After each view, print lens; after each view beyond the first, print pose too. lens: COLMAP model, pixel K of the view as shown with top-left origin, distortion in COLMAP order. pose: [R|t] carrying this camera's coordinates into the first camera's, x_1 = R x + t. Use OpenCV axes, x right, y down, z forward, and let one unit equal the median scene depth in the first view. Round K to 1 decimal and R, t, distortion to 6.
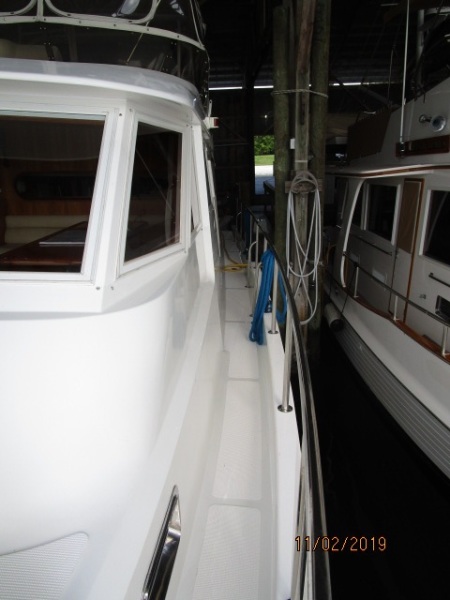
lens RADIAL K [[425.9, 0, 224.4], [0, 425.9, 300.3], [0, 0, 1]] dist [-0.026898, 0.000123]
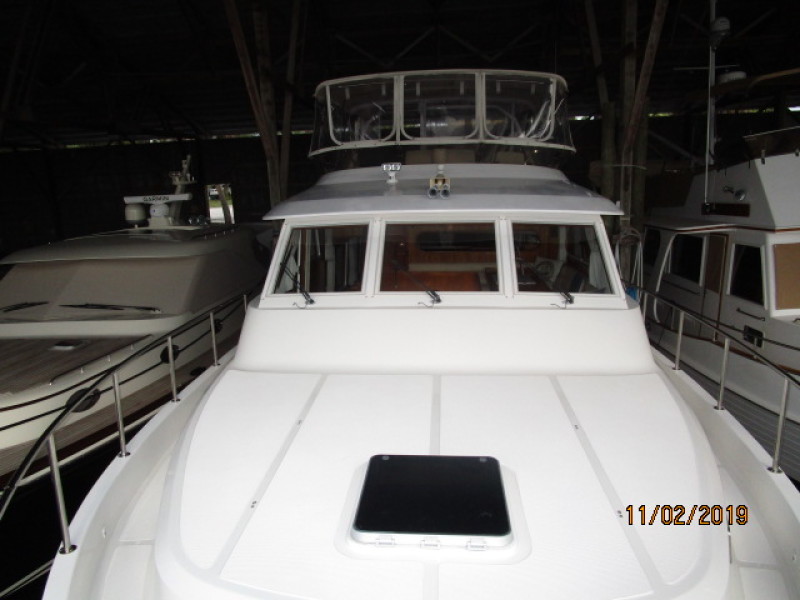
lens RADIAL K [[567.9, 0, 398.3], [0, 567.9, 301.5], [0, 0, 1]] dist [-0.026898, 0.000123]
pose [[0.998559, 0.005712, -0.053368, -0.403086], [-0.011271, 0.994467, -0.104444, 0.094791], [0.052476, 0.104895, 0.993098, -0.669357]]
